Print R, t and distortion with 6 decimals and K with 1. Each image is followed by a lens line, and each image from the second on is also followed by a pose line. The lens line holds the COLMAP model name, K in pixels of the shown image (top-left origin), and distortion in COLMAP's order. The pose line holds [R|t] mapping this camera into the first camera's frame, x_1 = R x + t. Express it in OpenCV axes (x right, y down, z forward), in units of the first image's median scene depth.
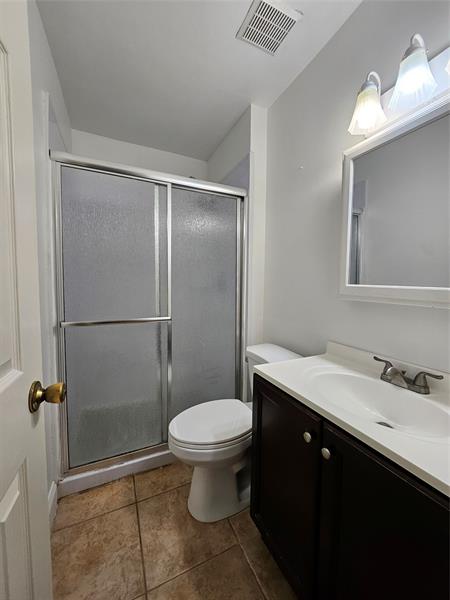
lens RADIAL K [[235.6, 0, 222.5], [0, 235.6, 296.9], [0, 0, 1]] dist [-0.001832, -0.003087]
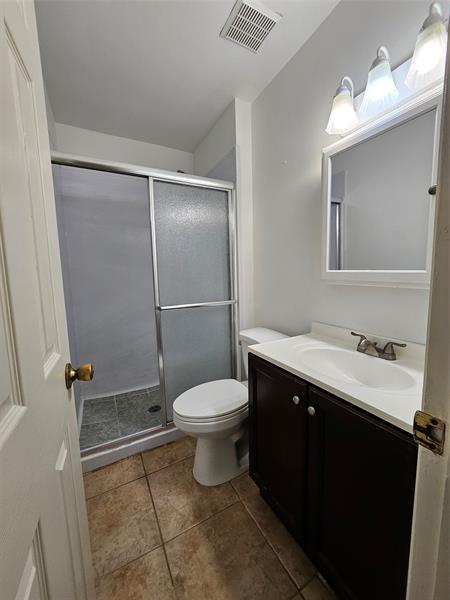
lens RADIAL K [[235.6, 0, 222.5], [0, 235.6, 296.9], [0, 0, 1]] dist [-0.001832, -0.003087]
pose [[0.997920, -0.042143, 0.048773, -0.032479], [0.039905, 0.998145, 0.045978, 0.001873], [-0.050620, -0.043936, 0.997751, -0.100976]]
